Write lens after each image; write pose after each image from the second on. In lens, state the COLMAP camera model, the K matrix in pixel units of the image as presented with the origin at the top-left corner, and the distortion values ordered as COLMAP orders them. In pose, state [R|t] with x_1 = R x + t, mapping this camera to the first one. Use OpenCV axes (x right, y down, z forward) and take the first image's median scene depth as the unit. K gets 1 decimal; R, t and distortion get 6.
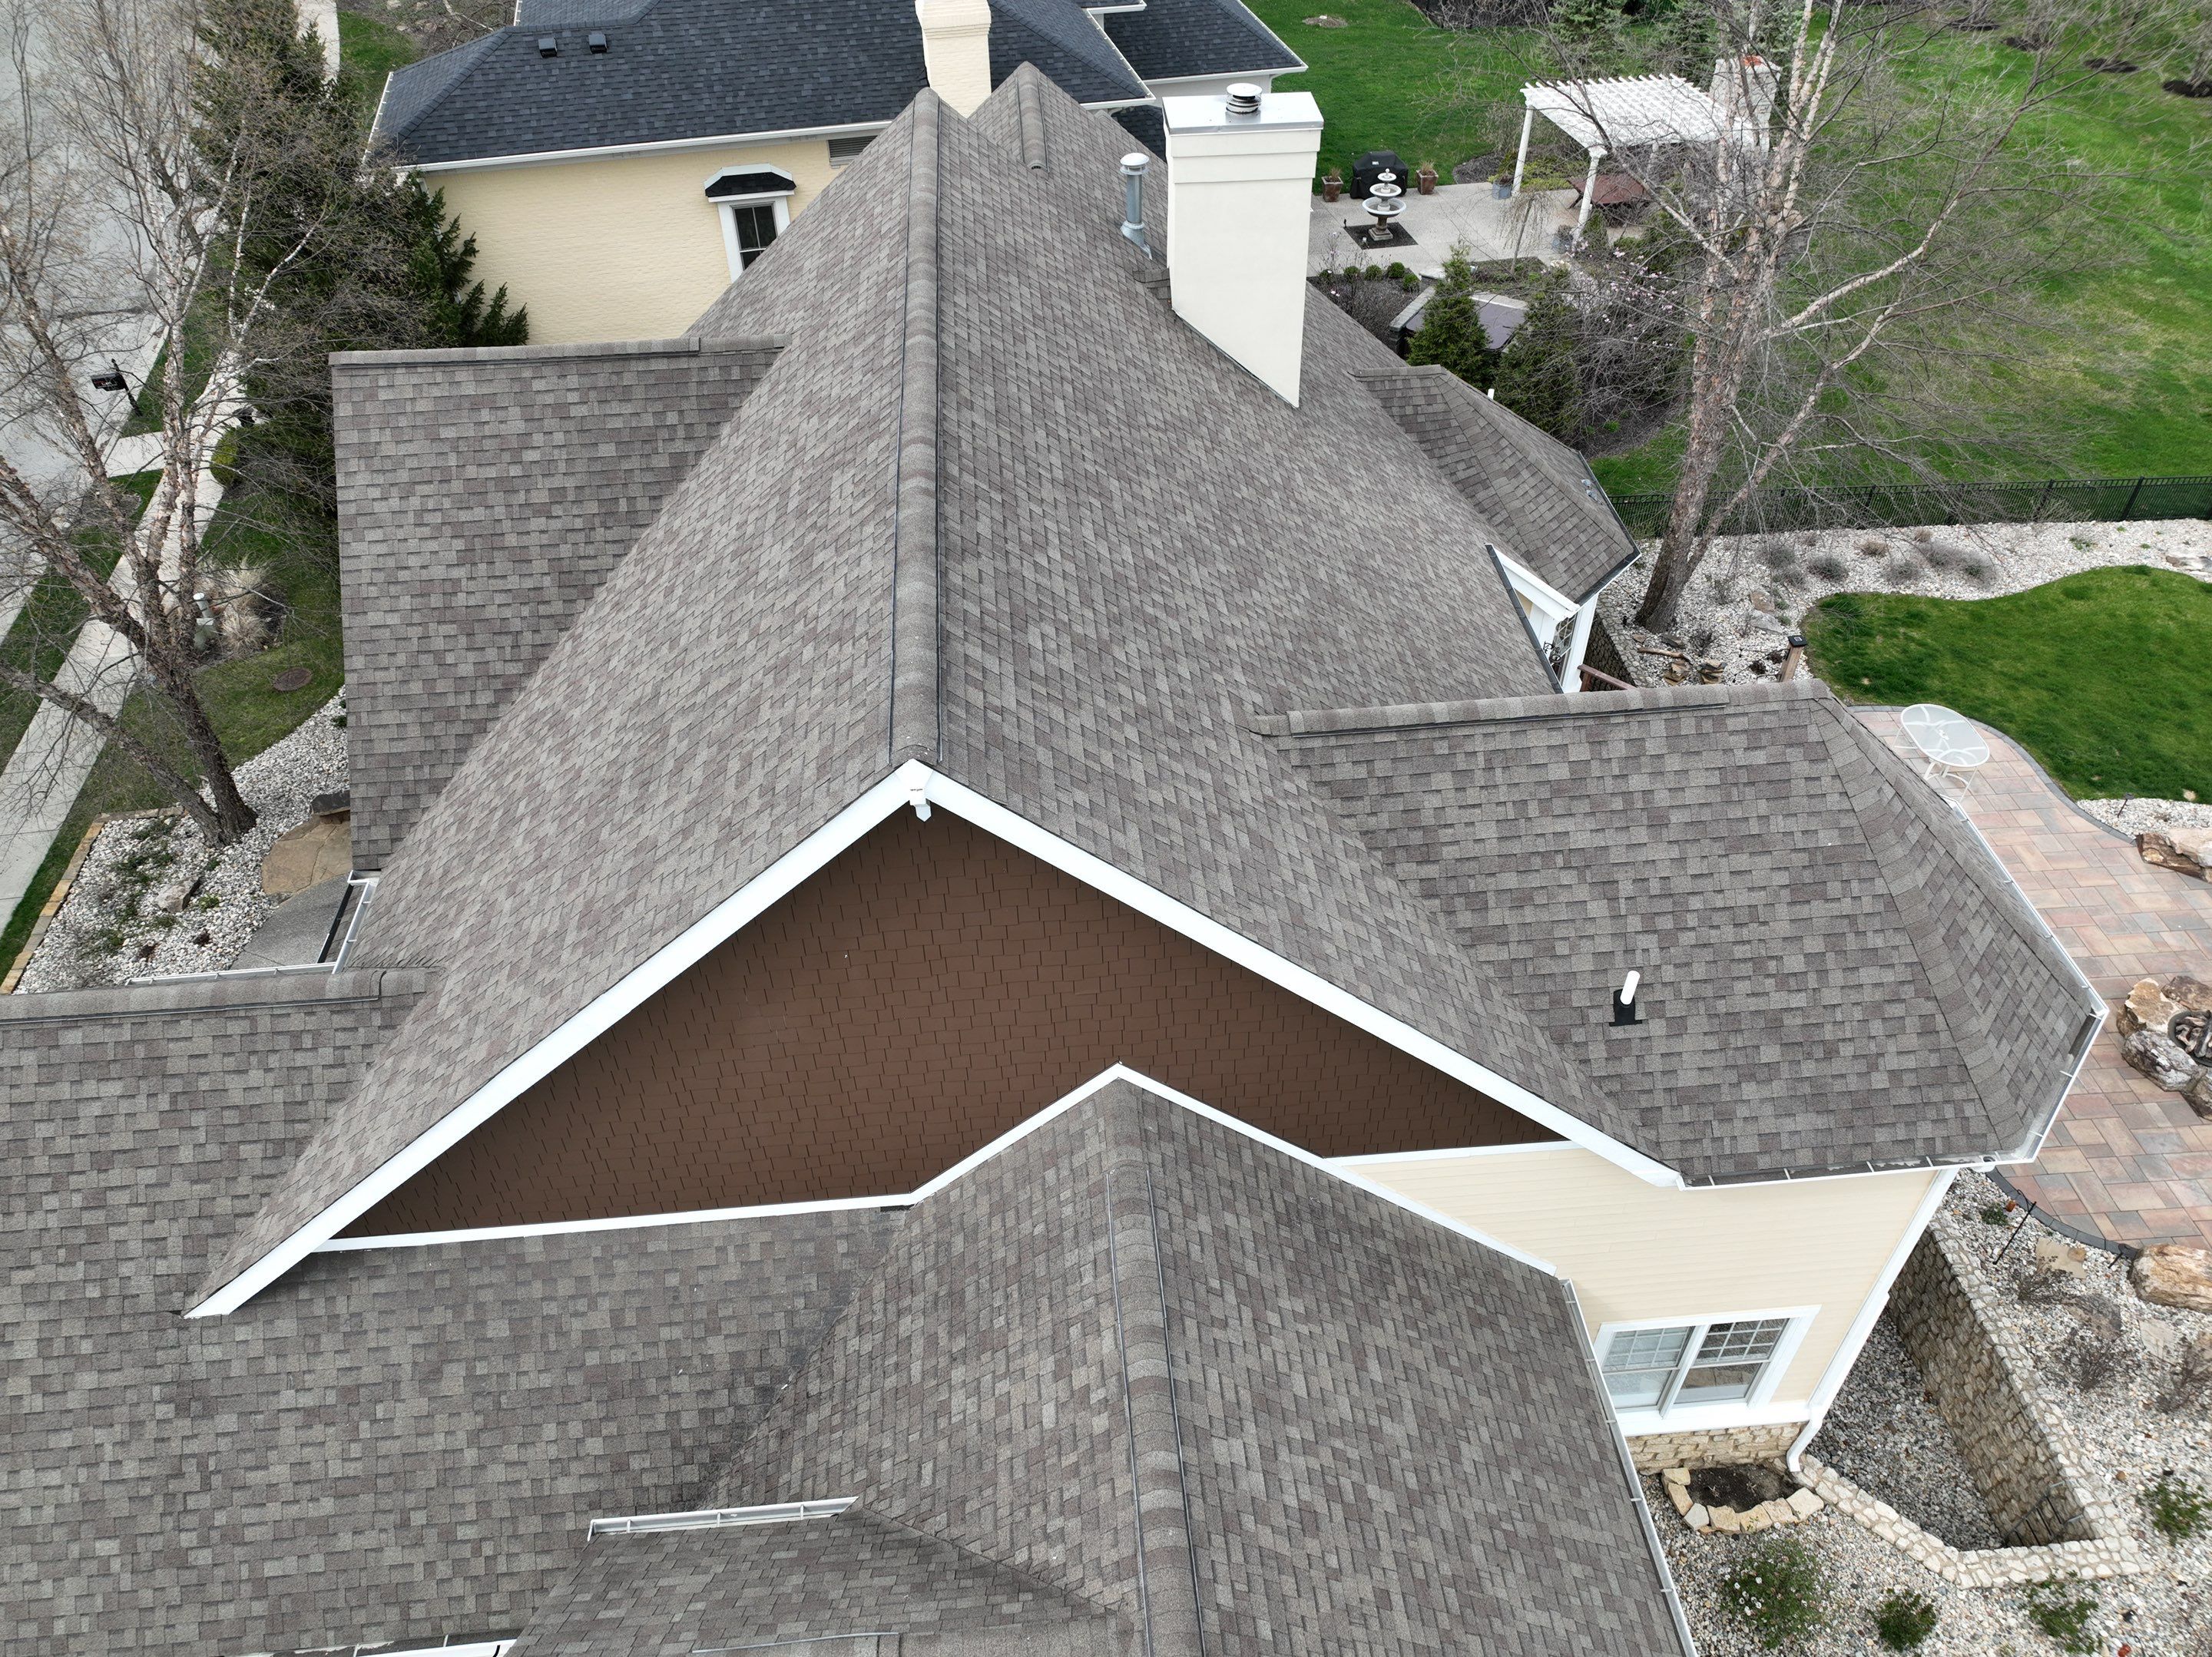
lens RADIAL K [[1581.2, 0, 1096.2], [0, 1581.2, 829.1], [0, 0, 1]] dist [-0.000926, 0.018752]
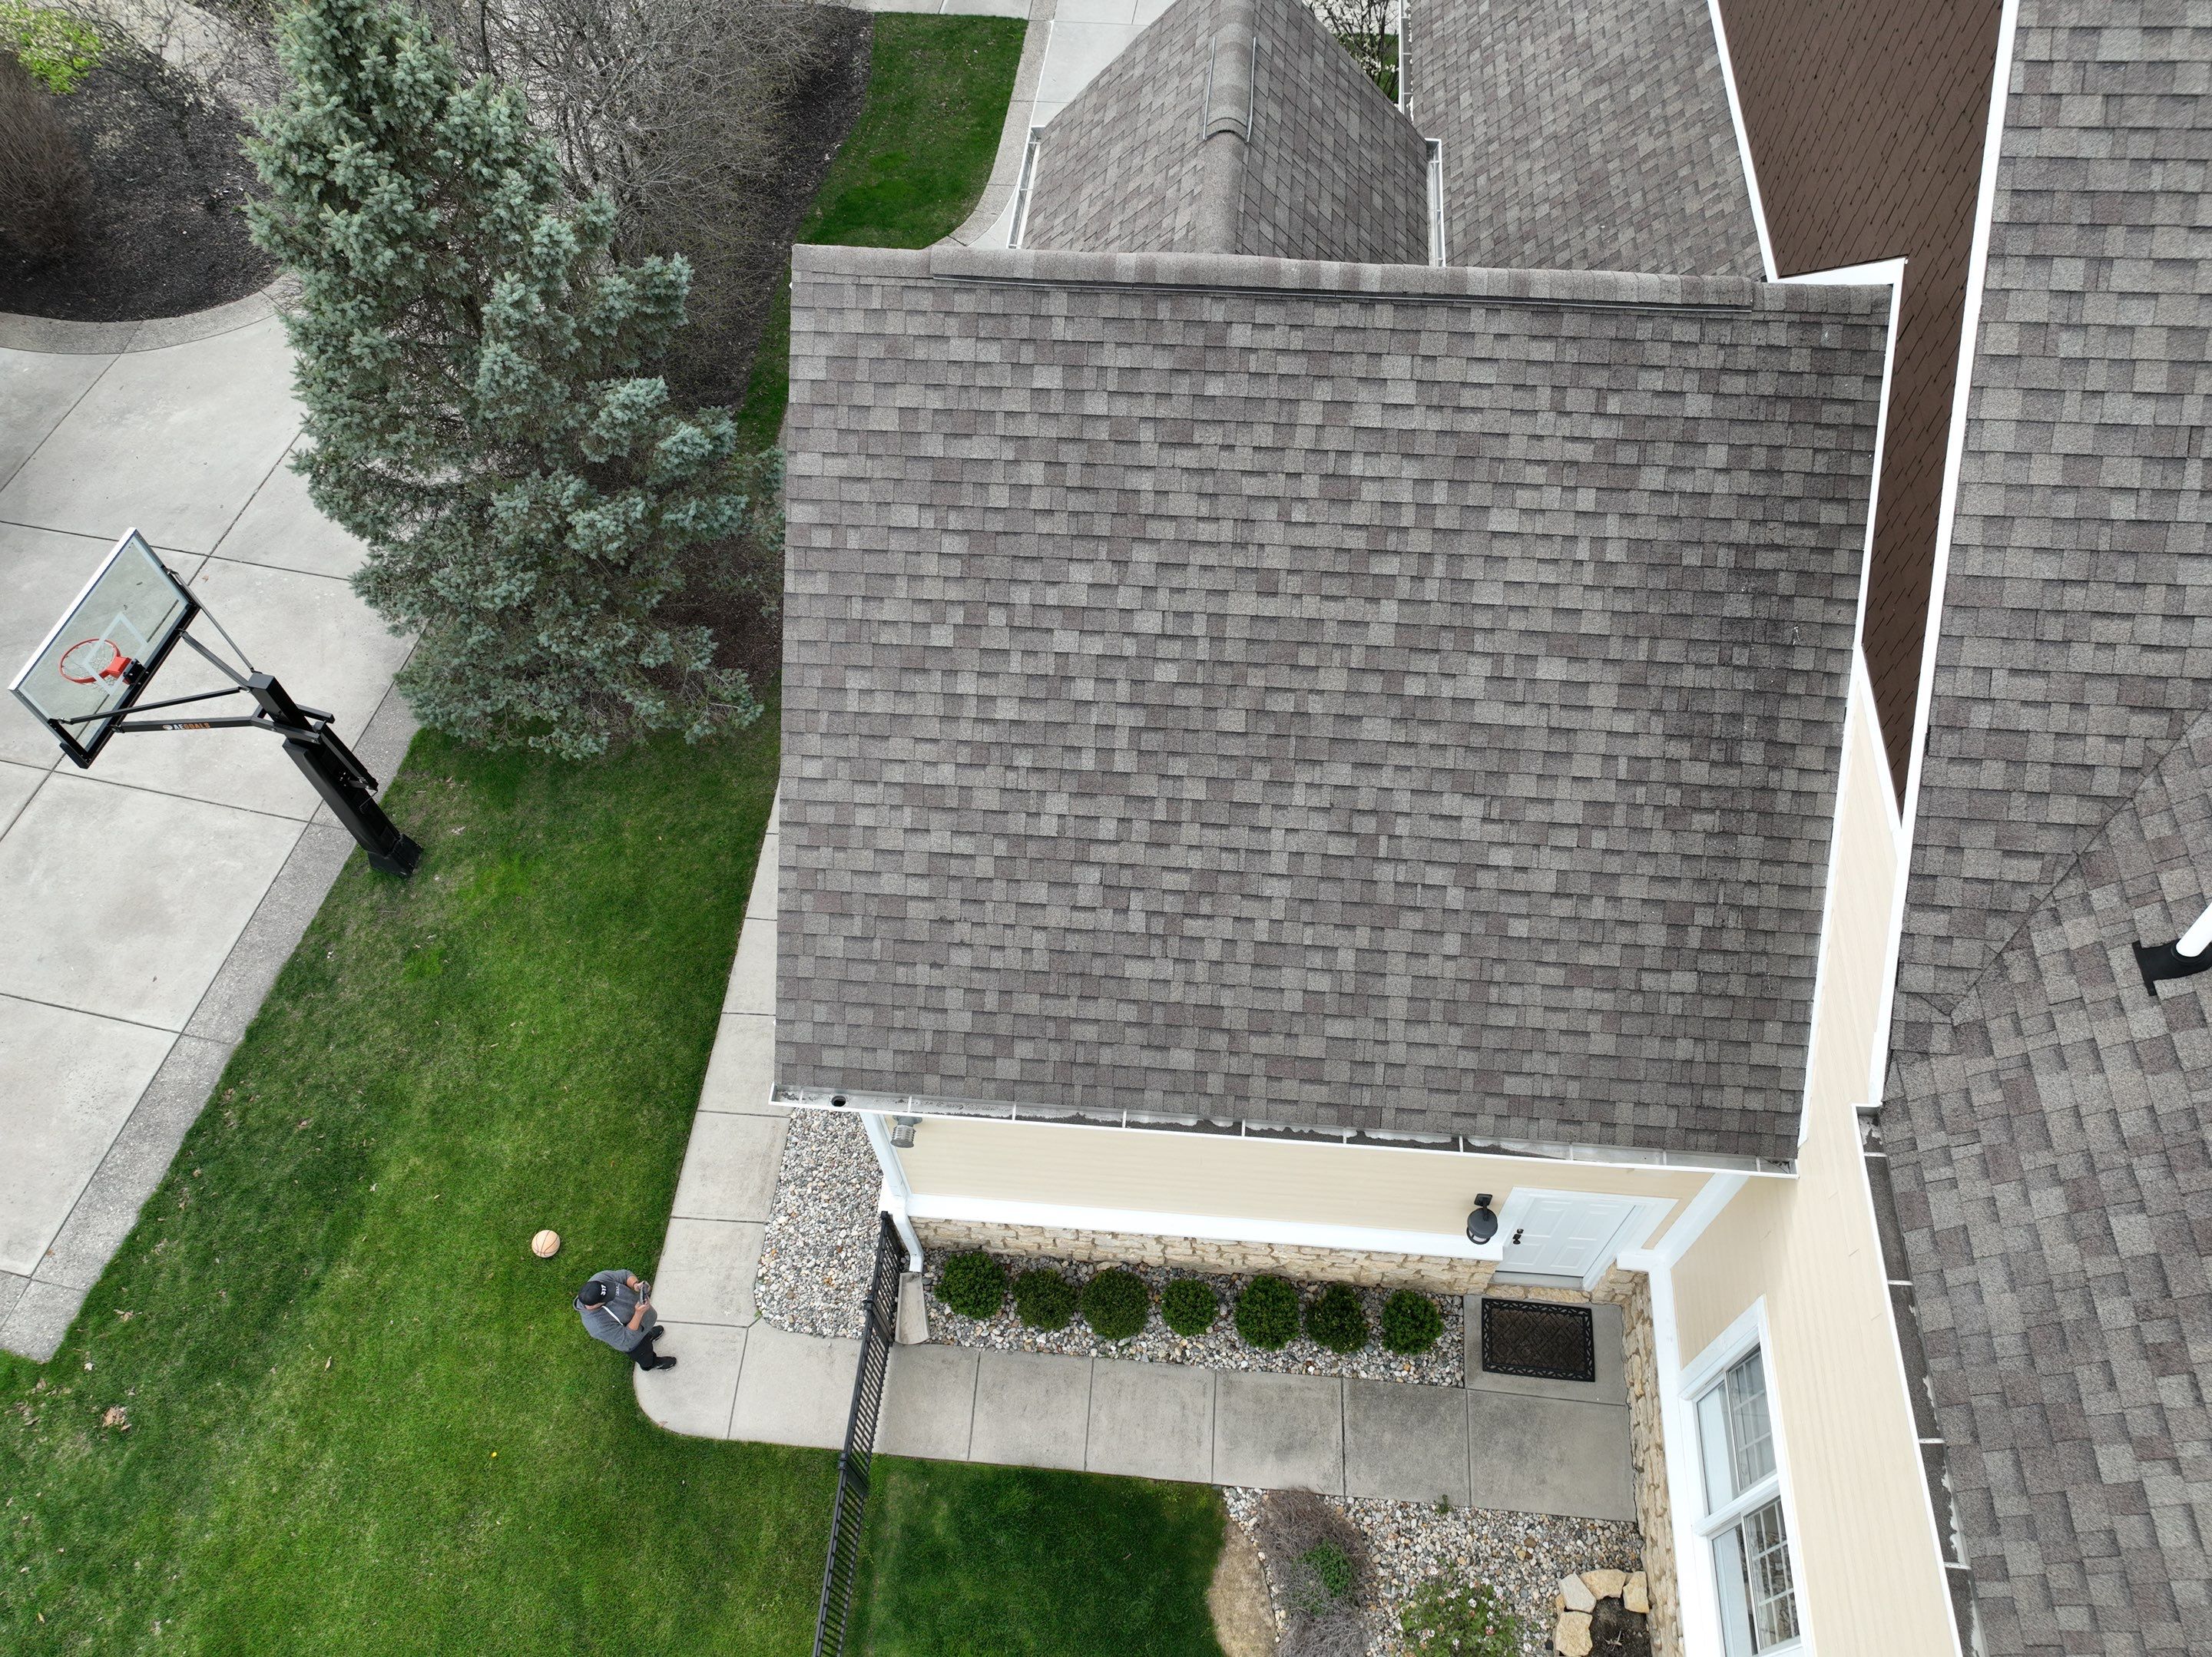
lens RADIAL K [[1581.2, 0, 1114.2], [0, 1581.2, 831.4], [0, 0, 1]] dist [-0.000926, 0.018752]
pose [[-0.164404, 0.837735, -0.520741, 0.509496], [-0.646440, 0.307245, 0.698366, -0.037087], [0.745041, 0.451442, 0.491034, 0.345398]]
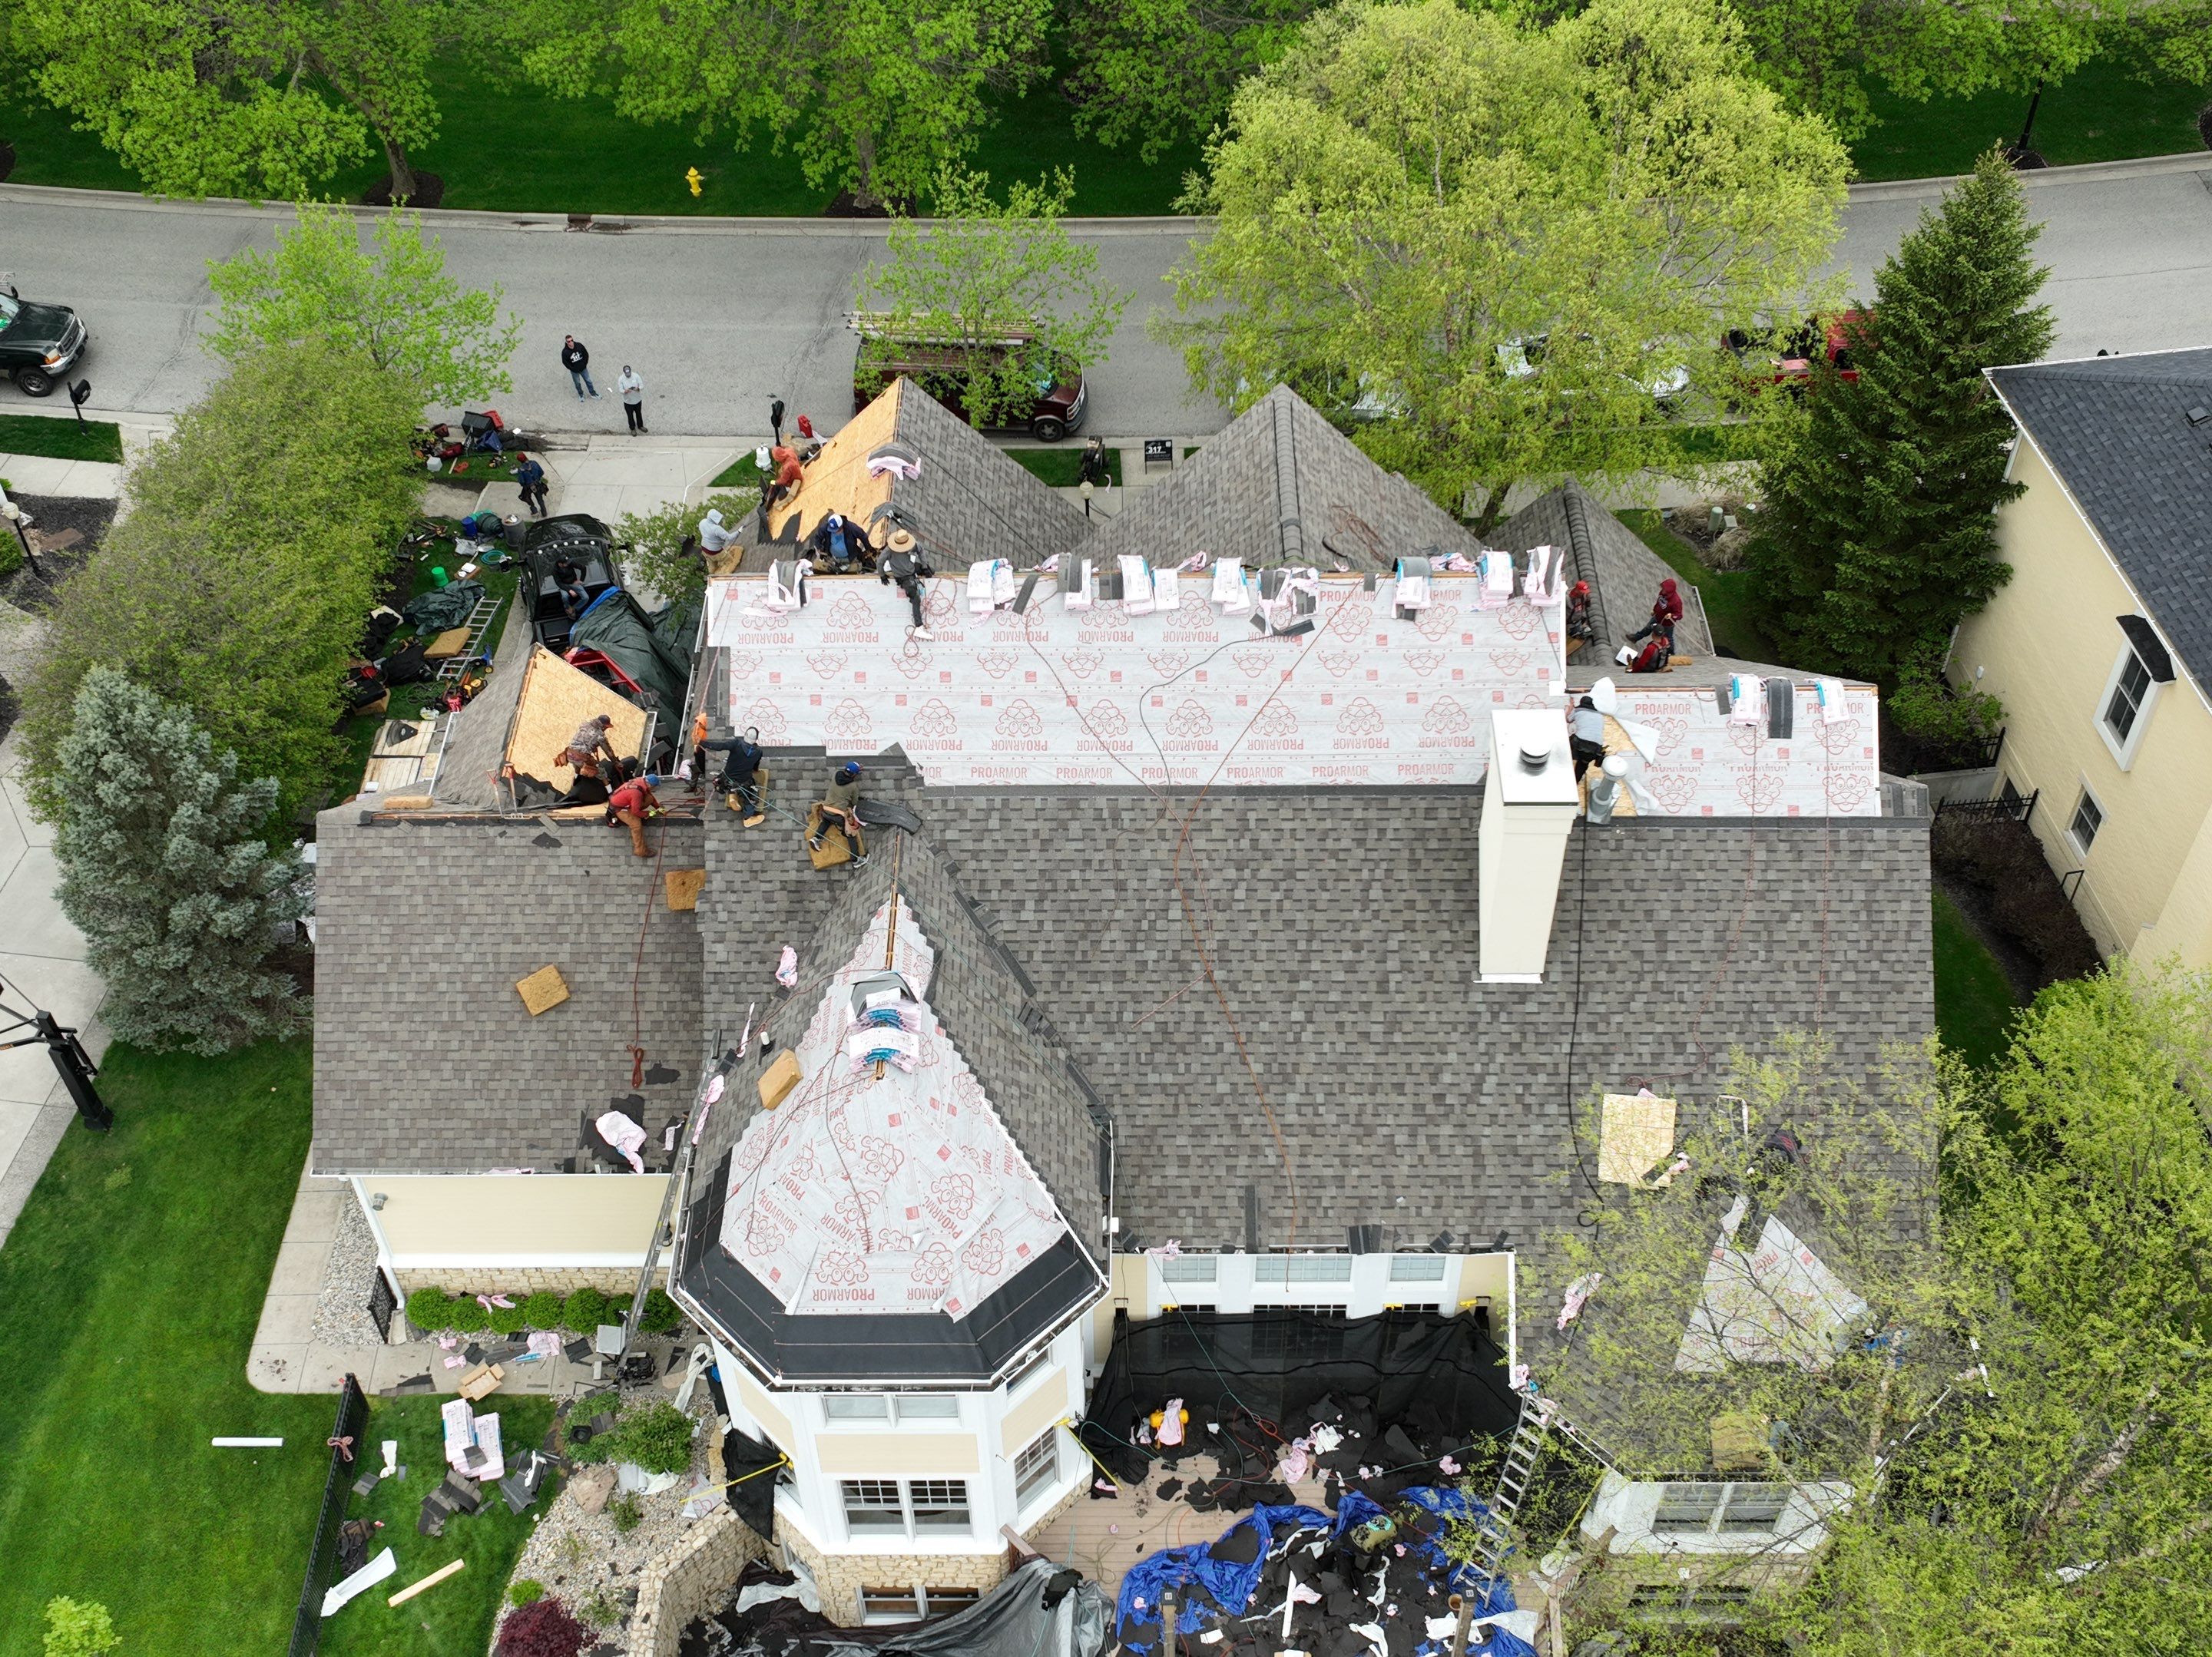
lens RADIAL K [[2347.2, 0, 1106.4], [0, 2347.2, 806.8], [0, 0, 1]] dist [0.014274, 0.000000]
pose [[-0.080409, 0.732135, -0.676396, 1.430809], [-0.664059, 0.466719, 0.584122, -1.352725], [0.743344, 0.496136, 0.448653, 0.015752]]
